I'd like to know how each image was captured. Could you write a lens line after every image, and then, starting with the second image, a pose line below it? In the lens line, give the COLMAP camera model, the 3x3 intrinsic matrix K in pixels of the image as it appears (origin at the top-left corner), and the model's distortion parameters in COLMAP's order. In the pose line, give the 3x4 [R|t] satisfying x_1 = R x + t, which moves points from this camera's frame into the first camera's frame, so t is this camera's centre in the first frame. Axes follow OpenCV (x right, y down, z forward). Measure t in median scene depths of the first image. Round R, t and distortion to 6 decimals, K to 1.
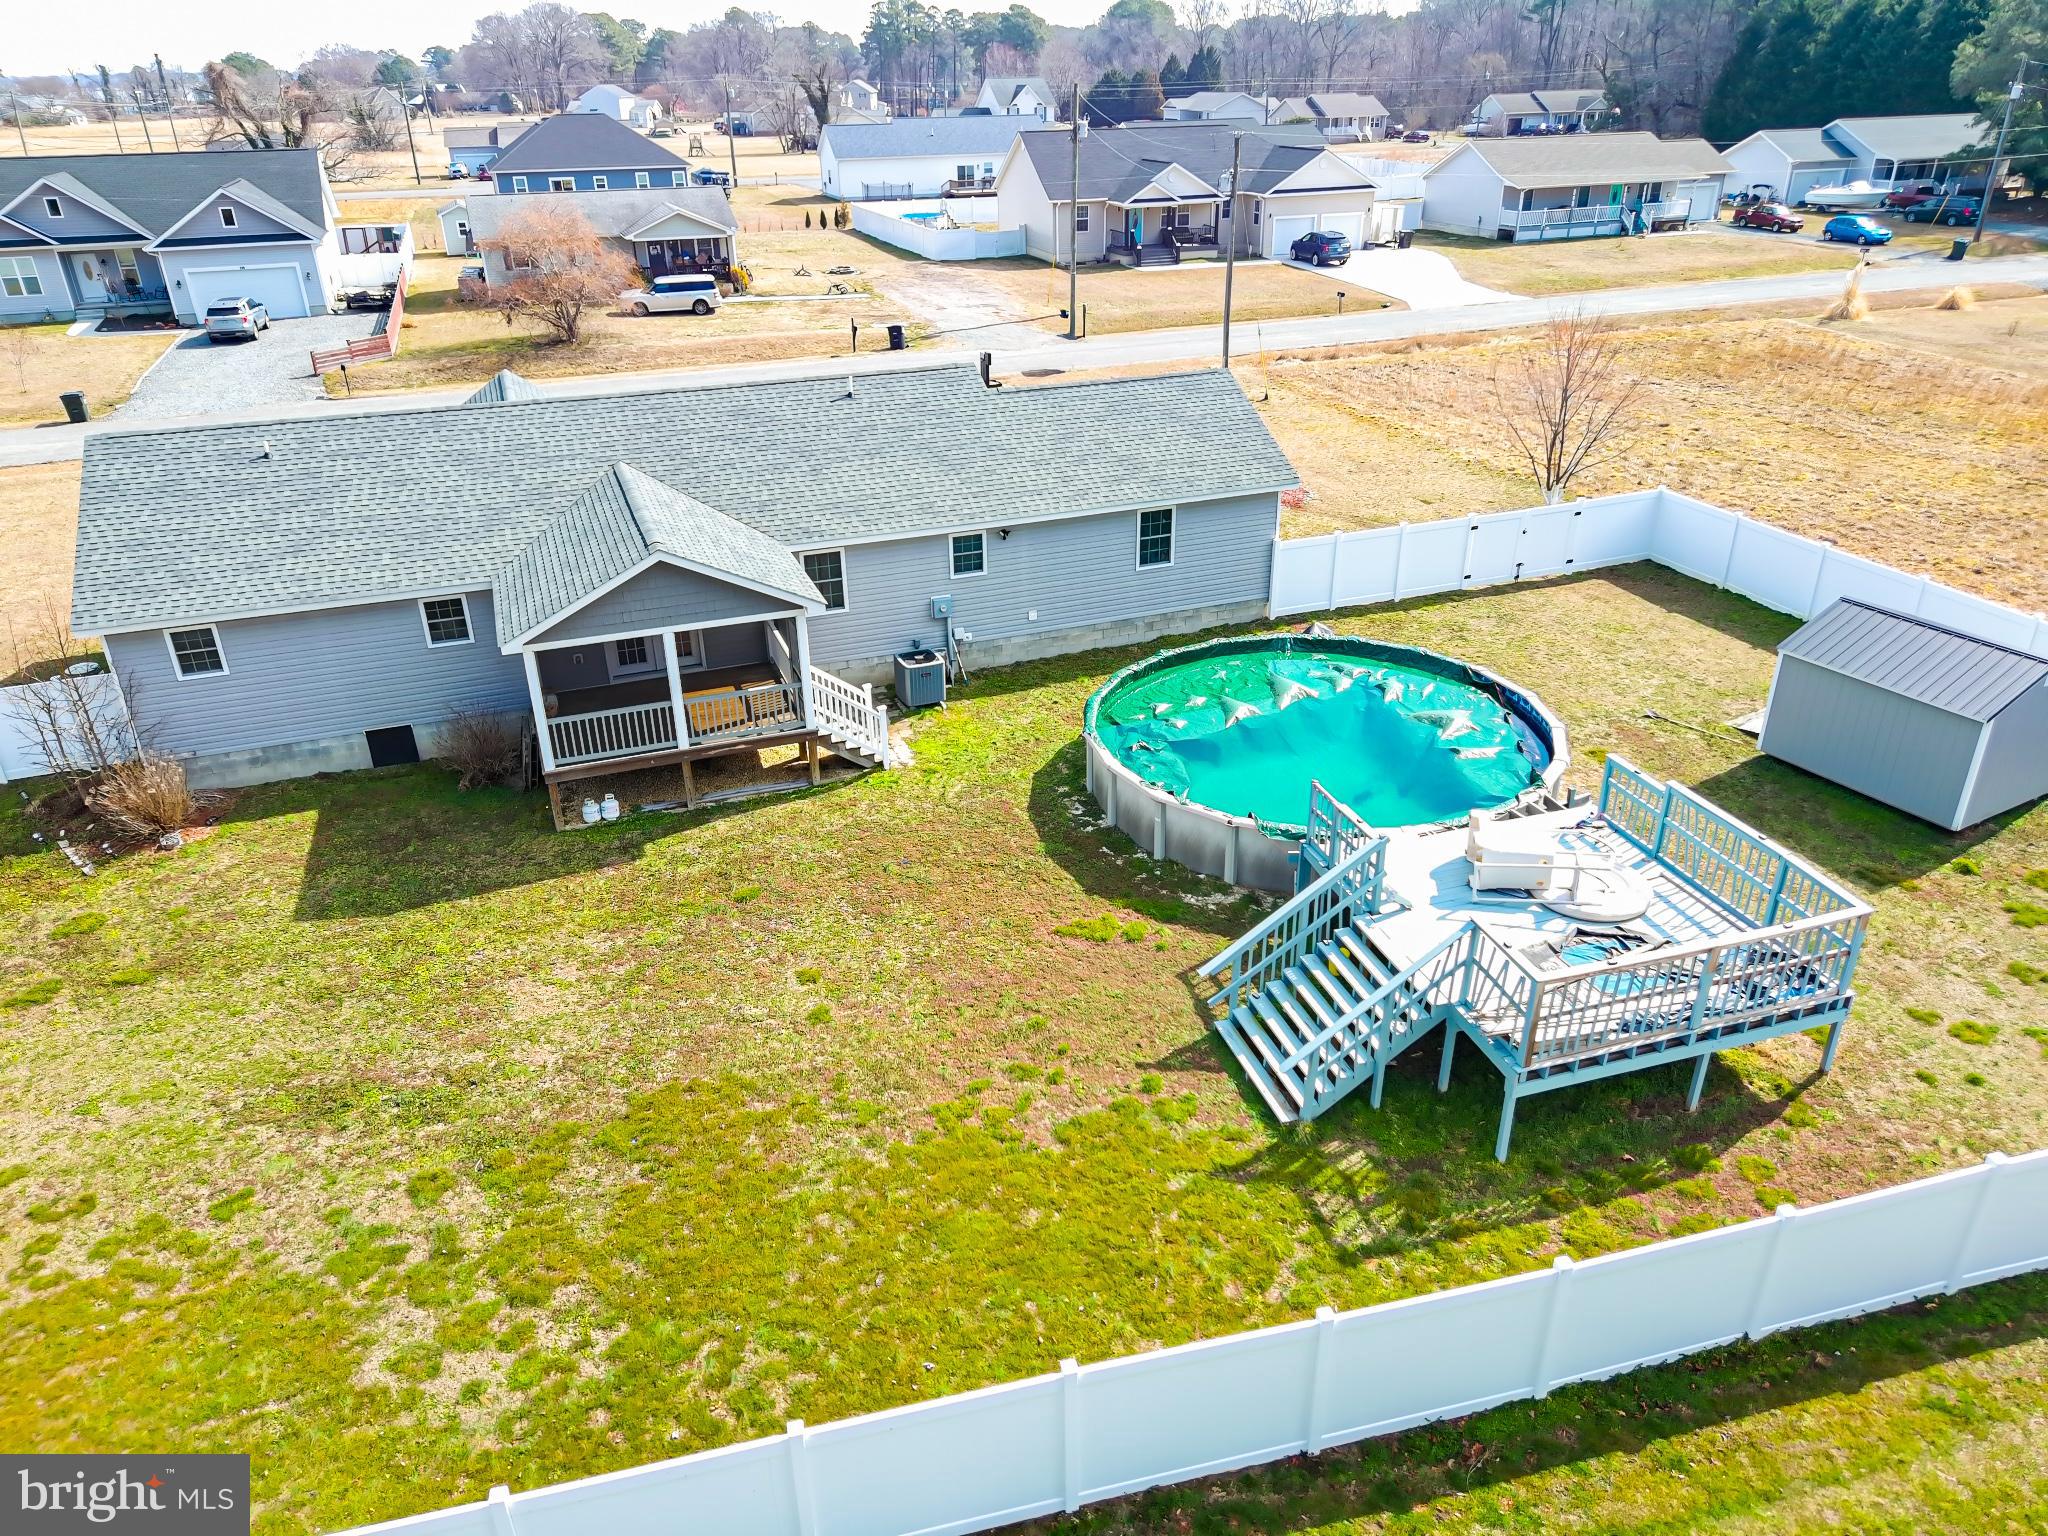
lens RADIAL K [[1379.5, 0, 1032.8], [0, 1379.5, 773.7], [0, 0, 1]] dist [0.029794, -0.030070]
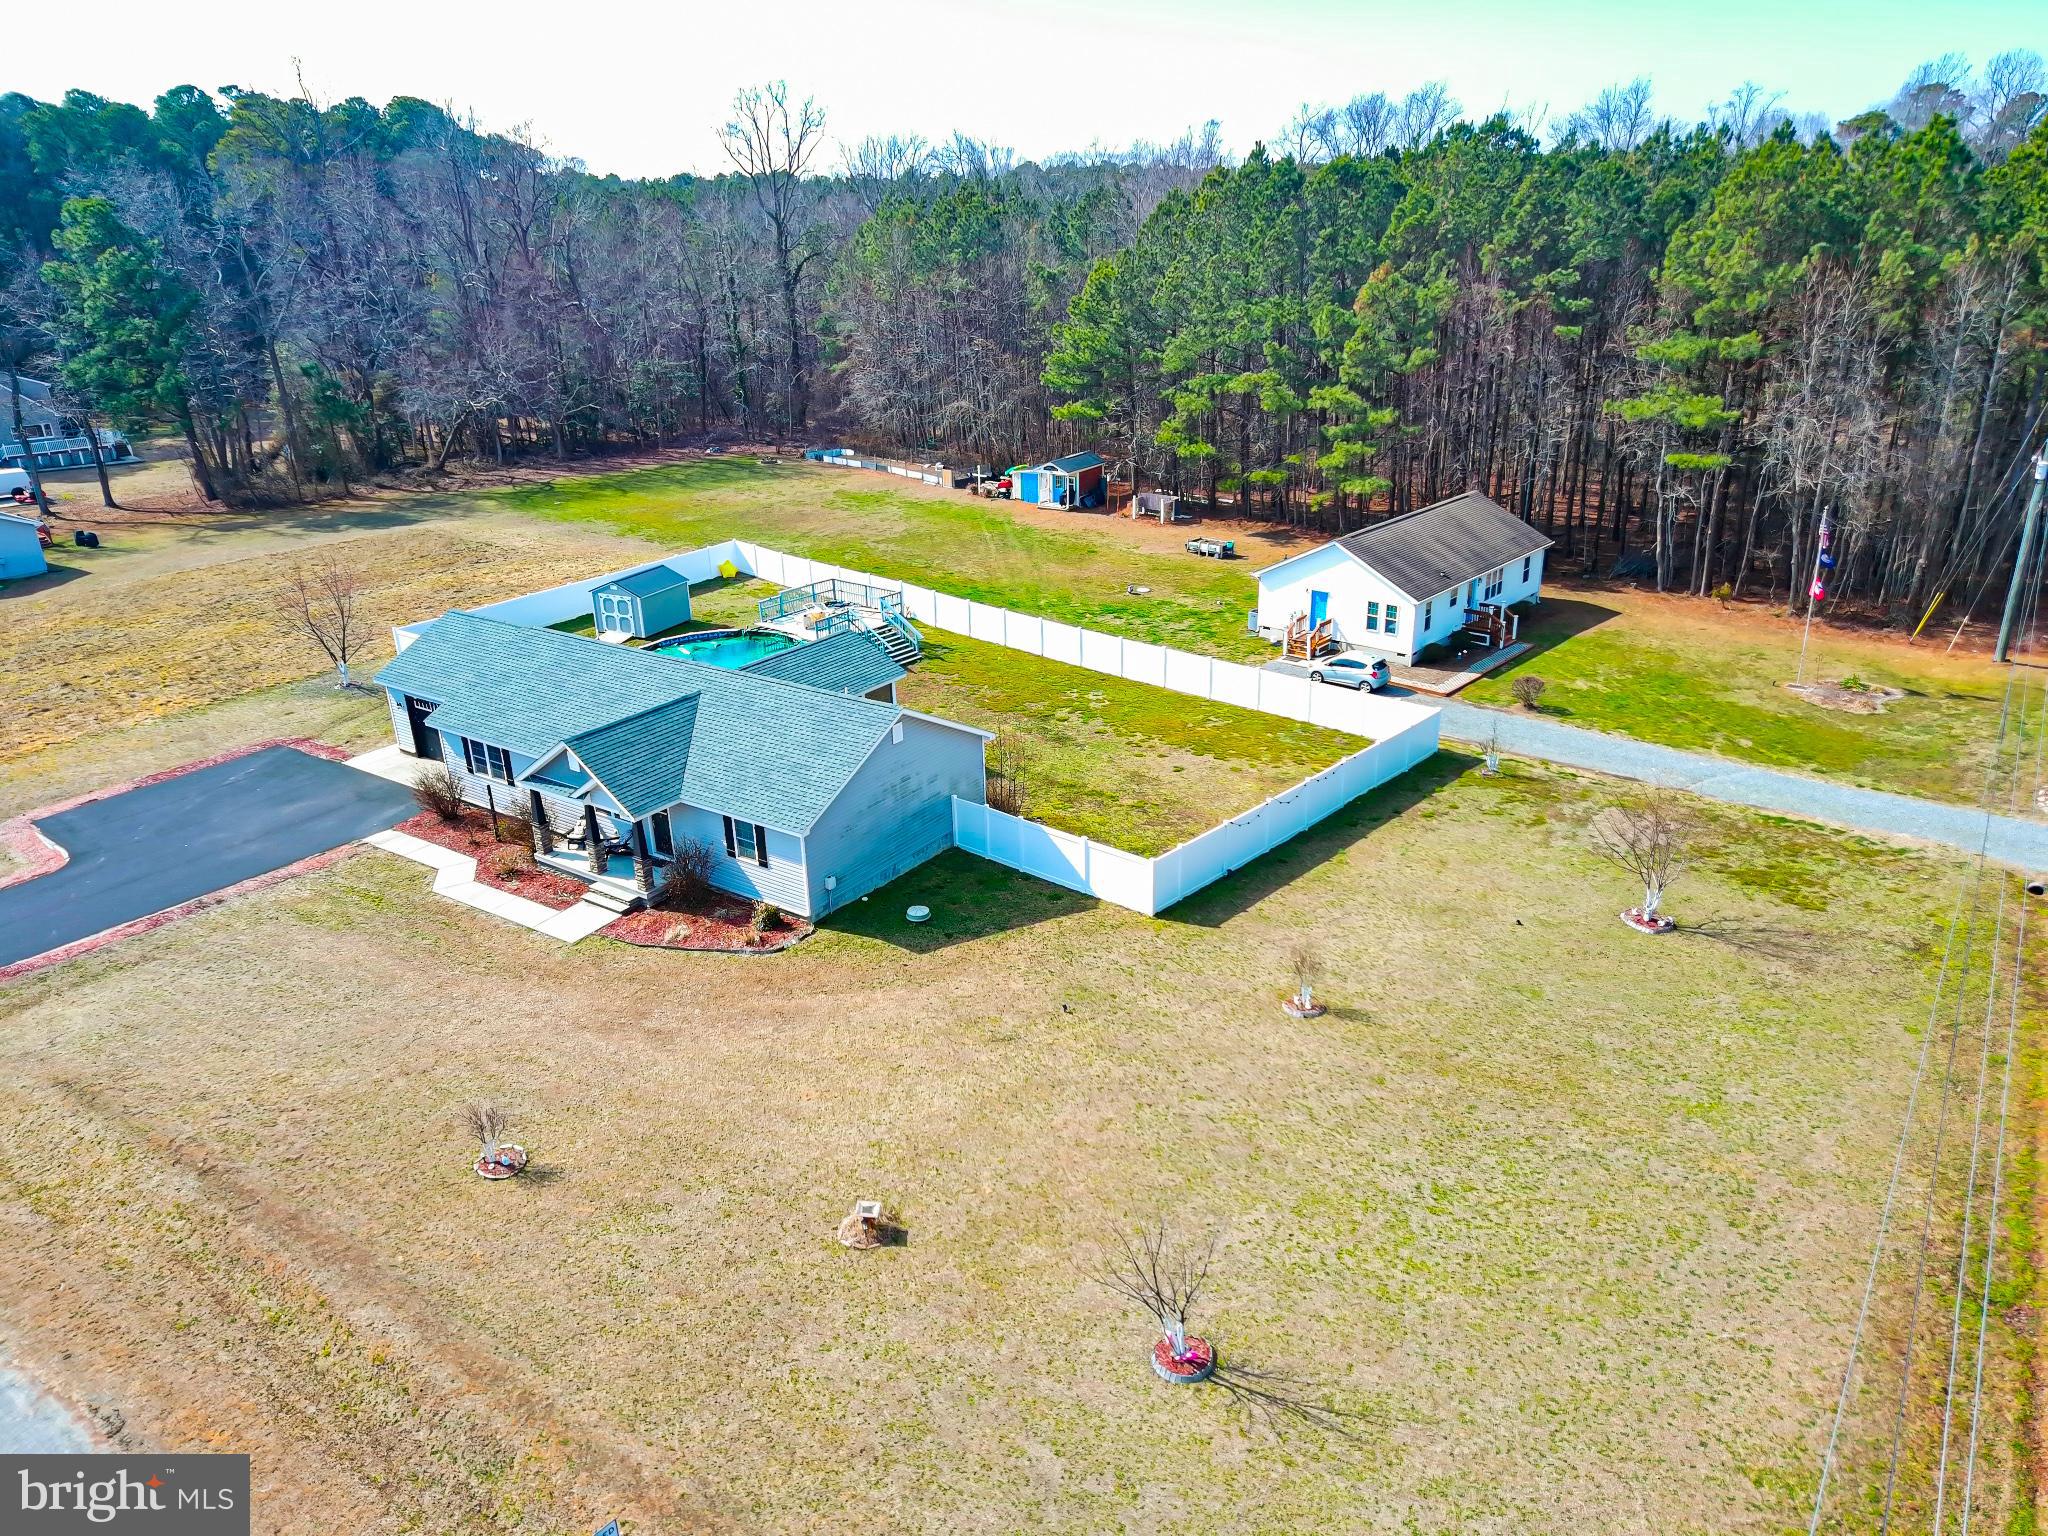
lens RADIAL K [[1379.5, 0, 1010.5], [0, 1379.5, 771.7], [0, 0, 1]] dist [0.029794, -0.030070]
pose [[-0.560265, -0.277470, 0.780457, -2.941399], [0.407279, 0.728176, 0.551256, -1.474282], [-0.721267, 0.626713, -0.294964, 2.105711]]
